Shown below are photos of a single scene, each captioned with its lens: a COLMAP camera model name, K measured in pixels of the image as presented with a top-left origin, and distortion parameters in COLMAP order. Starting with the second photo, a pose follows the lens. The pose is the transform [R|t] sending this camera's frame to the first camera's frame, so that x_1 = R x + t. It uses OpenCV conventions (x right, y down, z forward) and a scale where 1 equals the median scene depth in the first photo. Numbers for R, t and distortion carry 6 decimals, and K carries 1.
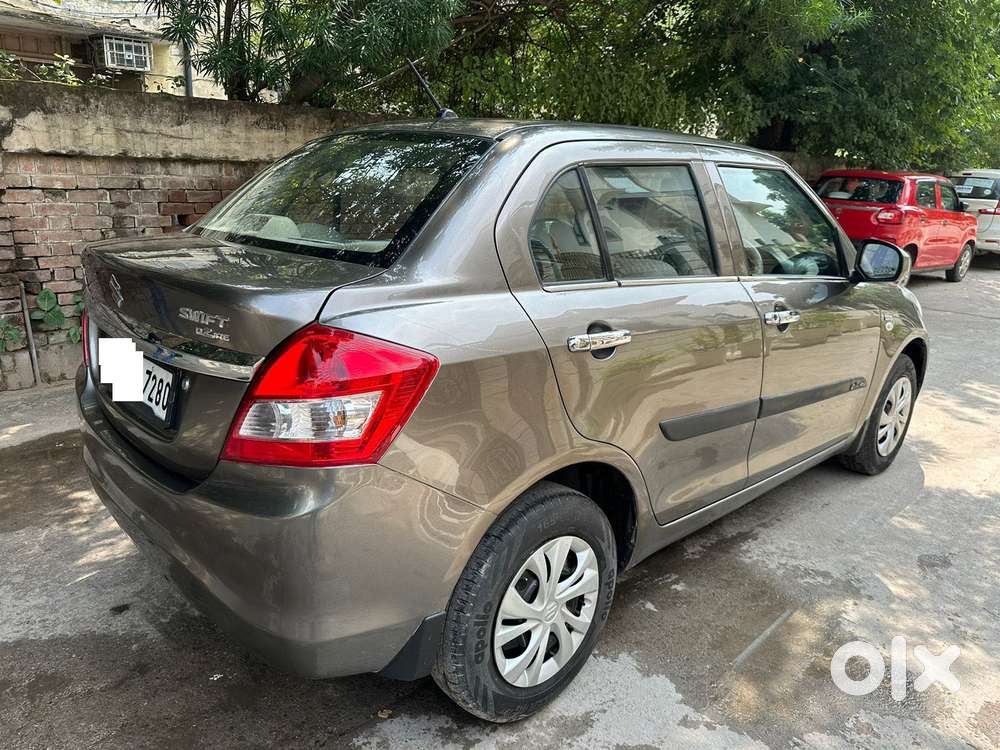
lens RADIAL K [[709.1, 0, 499.2], [0, 709.1, 376.8], [0, 0, 1]] dist [0.010448, -0.014020]
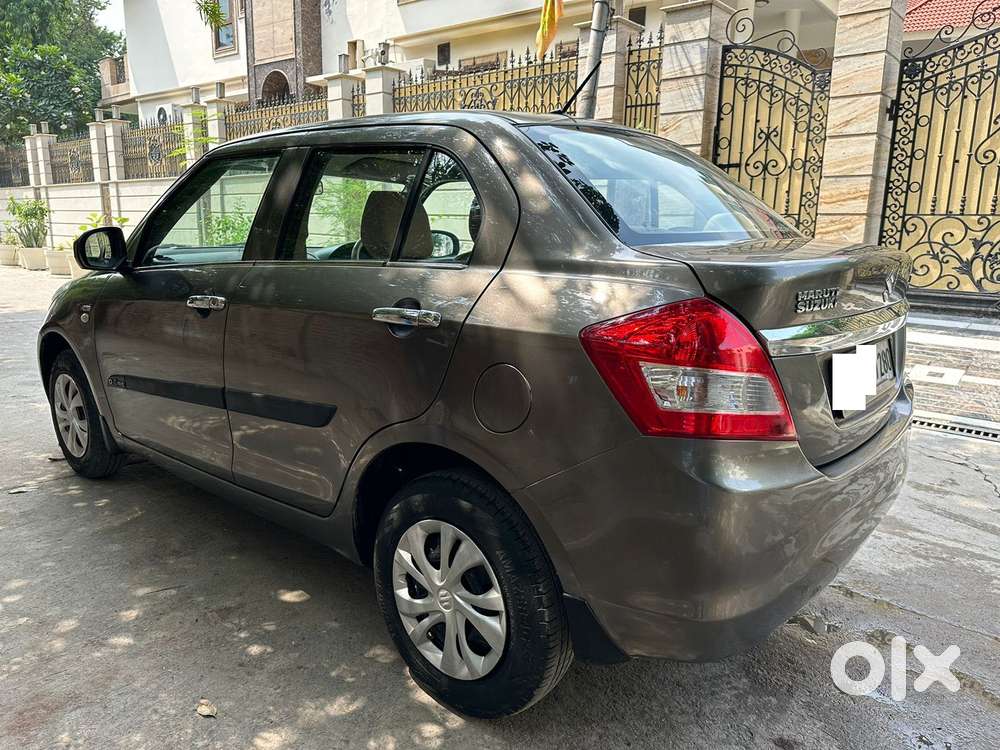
lens RADIAL K [[706.1, 0, 497.6], [0, 706.1, 378.7], [0, 0, 1]] dist [0.017279, -0.029426]
pose [[-0.090804, -0.242805, 0.965816, -0.916901], [0.247445, 0.933907, 0.258047, -0.242414], [-0.964637, 0.262418, -0.024721, 0.974181]]
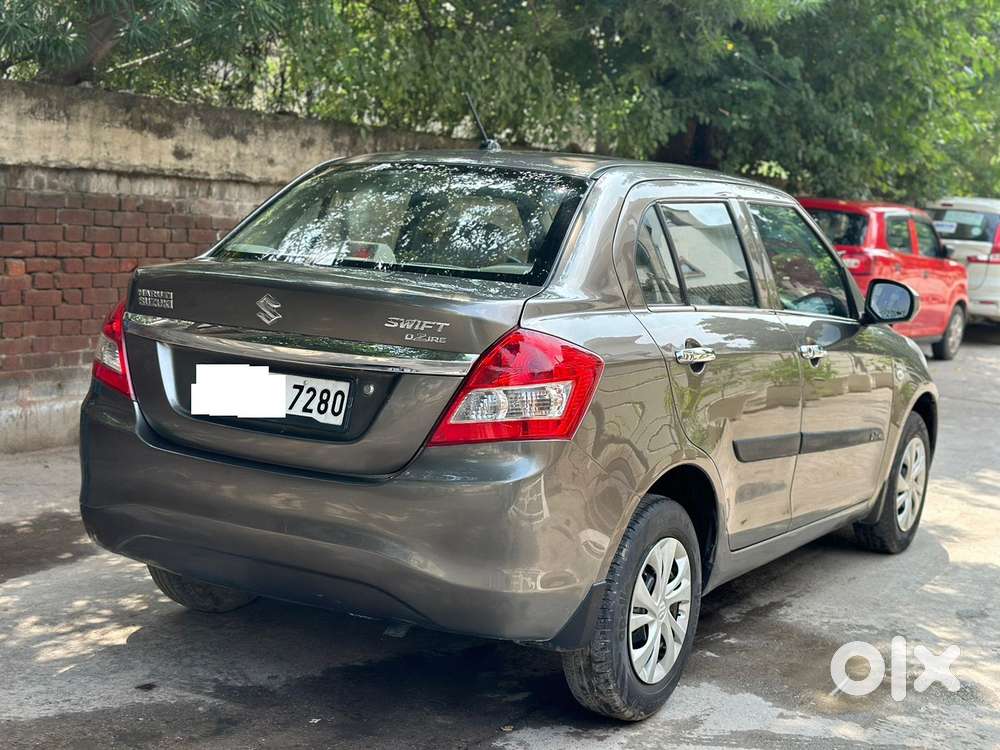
lens RADIAL K [[1379.6, 0, 505.4], [0, 1379.6, 381.3], [0, 0, 1]] dist [0.110605, 0.000000]
pose [[0.964401, -0.008827, 0.264297, -0.451410], [0.044989, 0.990350, -0.131083, 0.163223], [-0.260590, 0.138307, 0.955492, -0.626789]]
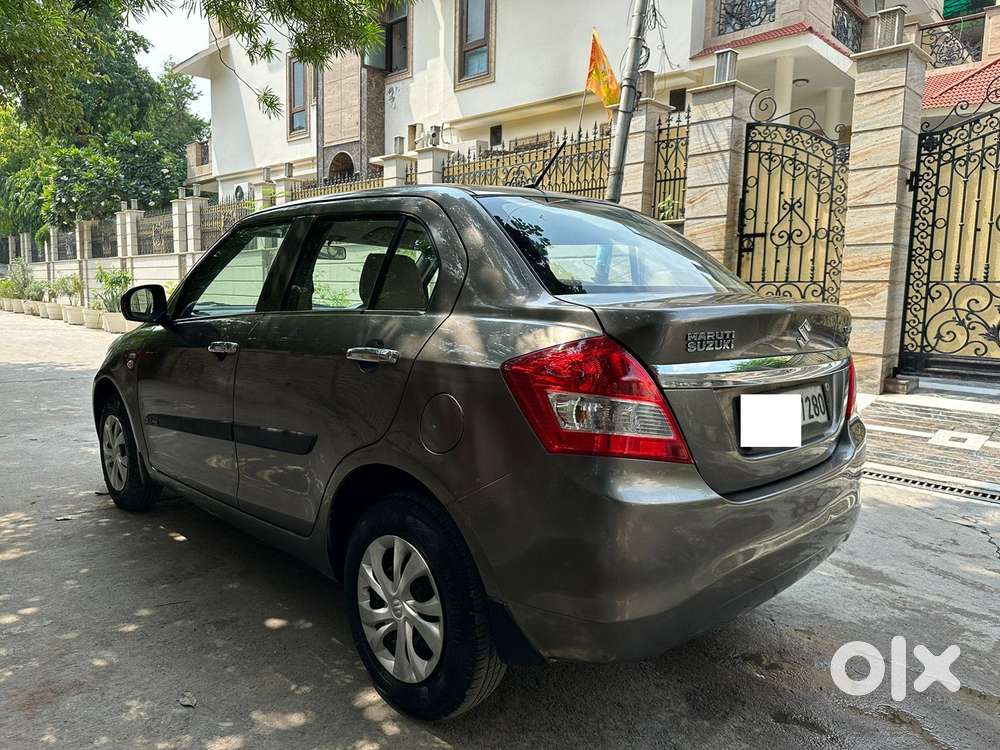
lens RADIAL K [[706.1, 0, 496.2], [0, 706.1, 379.6], [0, 0, 1]] dist [0.017279, -0.029426]
pose [[-0.002584, -0.149551, 0.988751, -1.011260], [0.246778, 0.958078, 0.145557, -0.203946], [-0.969069, 0.244378, 0.034430, 0.882244]]
